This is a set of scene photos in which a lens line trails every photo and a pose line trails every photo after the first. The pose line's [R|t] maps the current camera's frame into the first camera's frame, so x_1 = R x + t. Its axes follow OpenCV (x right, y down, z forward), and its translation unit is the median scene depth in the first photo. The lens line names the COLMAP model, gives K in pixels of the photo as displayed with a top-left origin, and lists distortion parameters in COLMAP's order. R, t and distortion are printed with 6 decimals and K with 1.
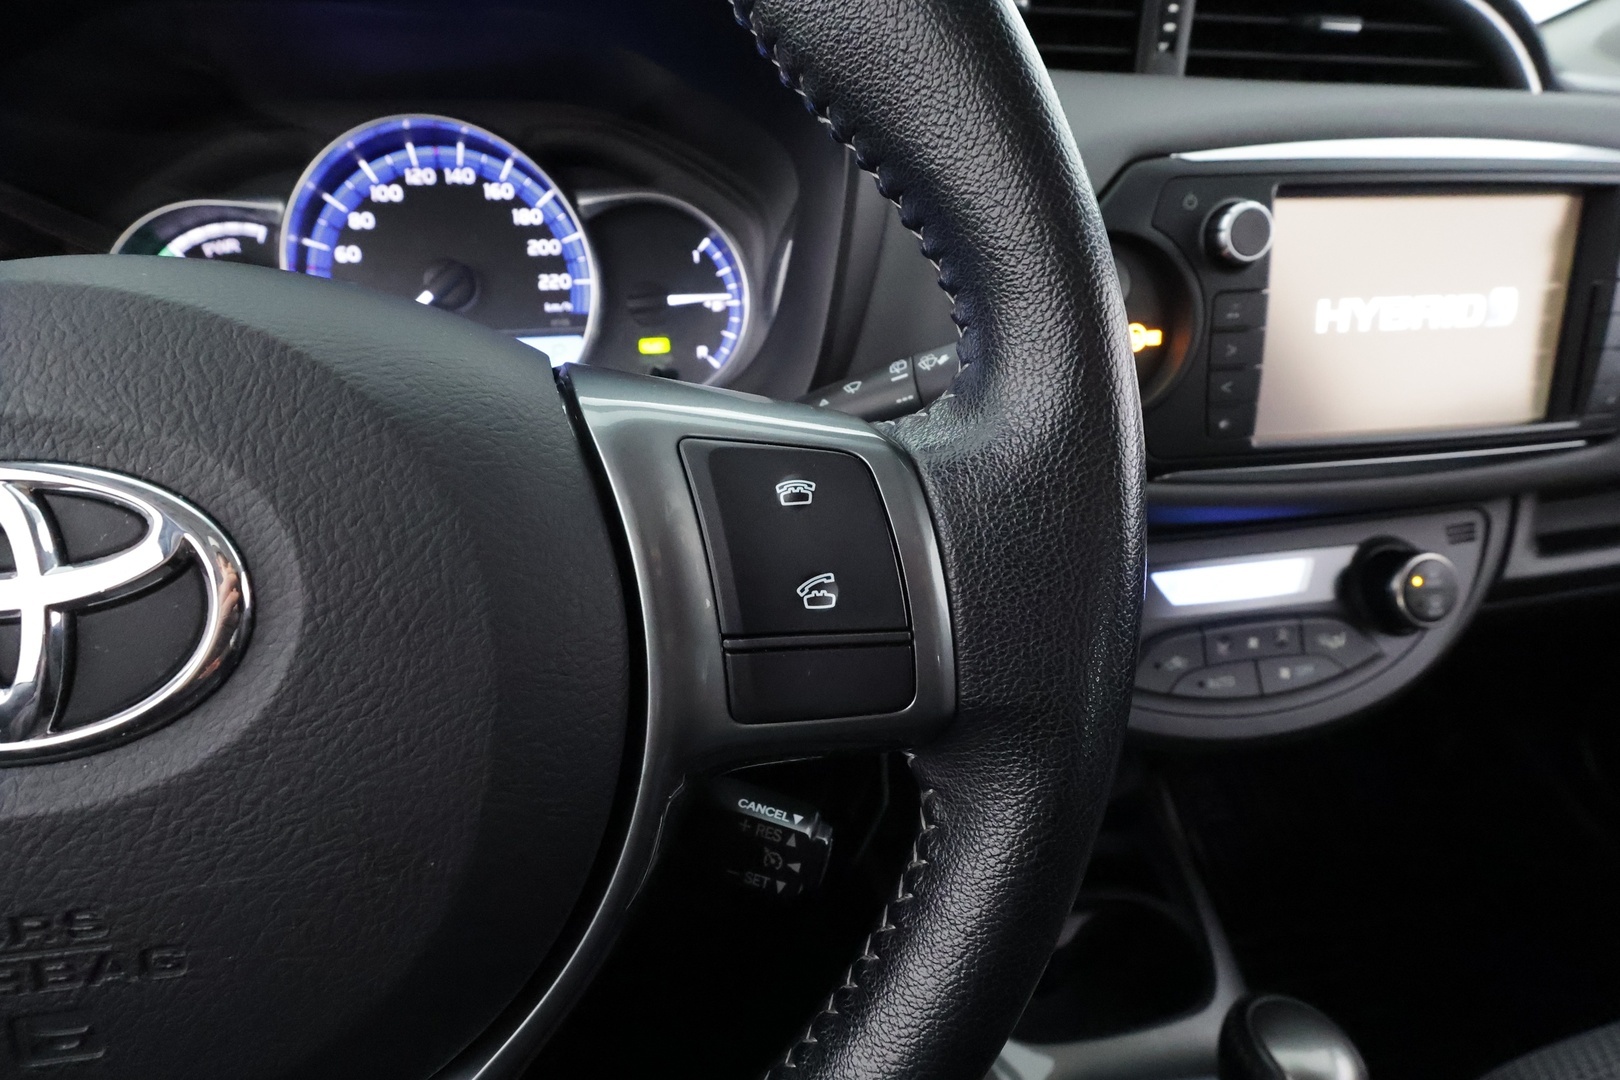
lens RADIAL K [[748.4, 0, 808.9], [0, 748.4, 537.0], [0, 0, 1]] dist [-0.003175, -0.000153]
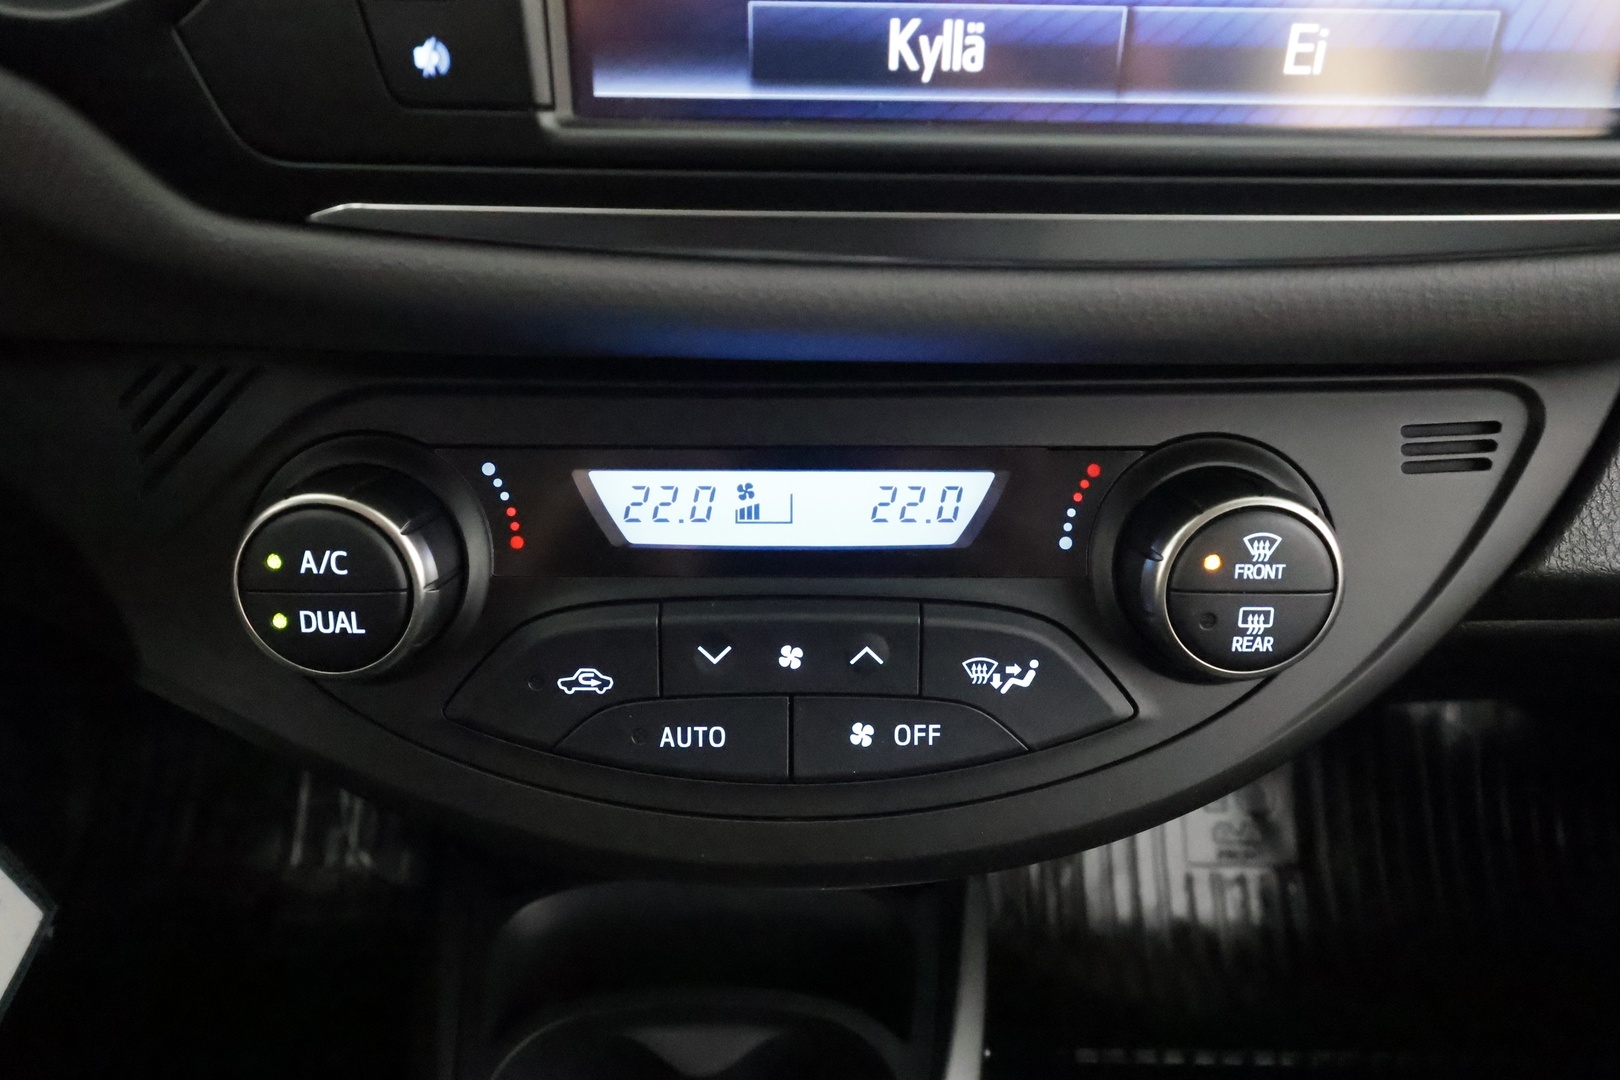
lens RADIAL K [[1019.7, 0, 810.0], [0, 1019.7, 540.0], [0, 0, 1]] dist [0.003458, 0.000522]
pose [[0.985702, 0.116194, -0.122027, 0.717201], [-0.089924, 0.975205, 0.202211, -0.043196], [0.142497, -0.188347, 0.971710, 0.488333]]
